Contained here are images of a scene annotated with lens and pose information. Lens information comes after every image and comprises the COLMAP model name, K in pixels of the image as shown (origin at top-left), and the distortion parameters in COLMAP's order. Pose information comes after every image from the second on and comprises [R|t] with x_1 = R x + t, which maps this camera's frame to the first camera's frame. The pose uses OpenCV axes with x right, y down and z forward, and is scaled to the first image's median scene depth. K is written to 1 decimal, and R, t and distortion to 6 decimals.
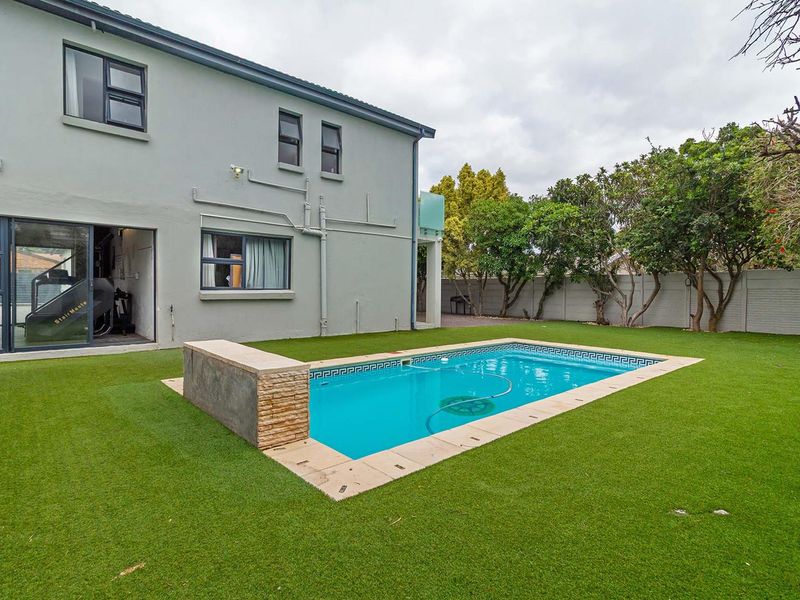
lens RADIAL K [[429.7, 0, 403.8], [0, 429.7, 297.7], [0, 0, 1]] dist [0.022750, 0.000197]
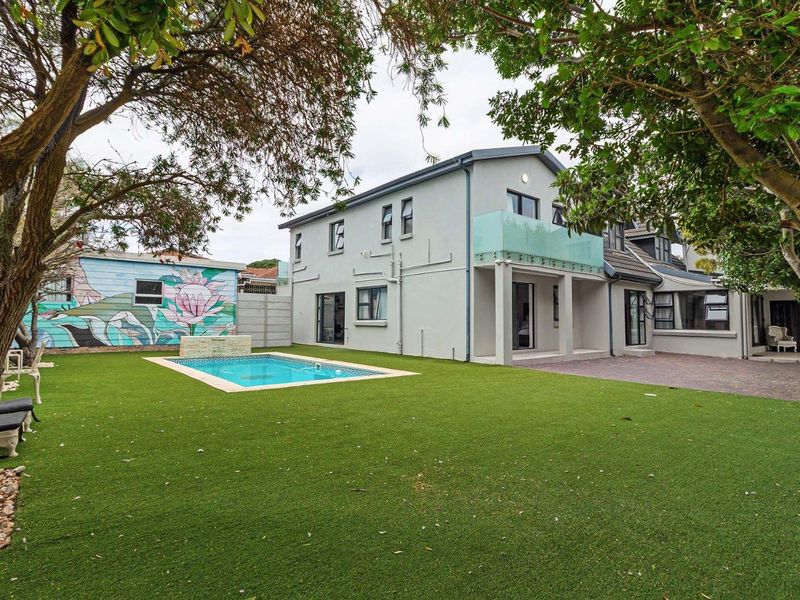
lens RADIAL K [[429.7, 0, 403.8], [0, 429.7, 297.7], [0, 0, 1]] dist [0.022750, 0.000197]
pose [[-0.030461, -0.065176, -0.997409, 1.192200], [-0.035470, 0.997314, -0.064086, -0.001001], [0.998906, 0.033426, -0.032691, 1.057766]]
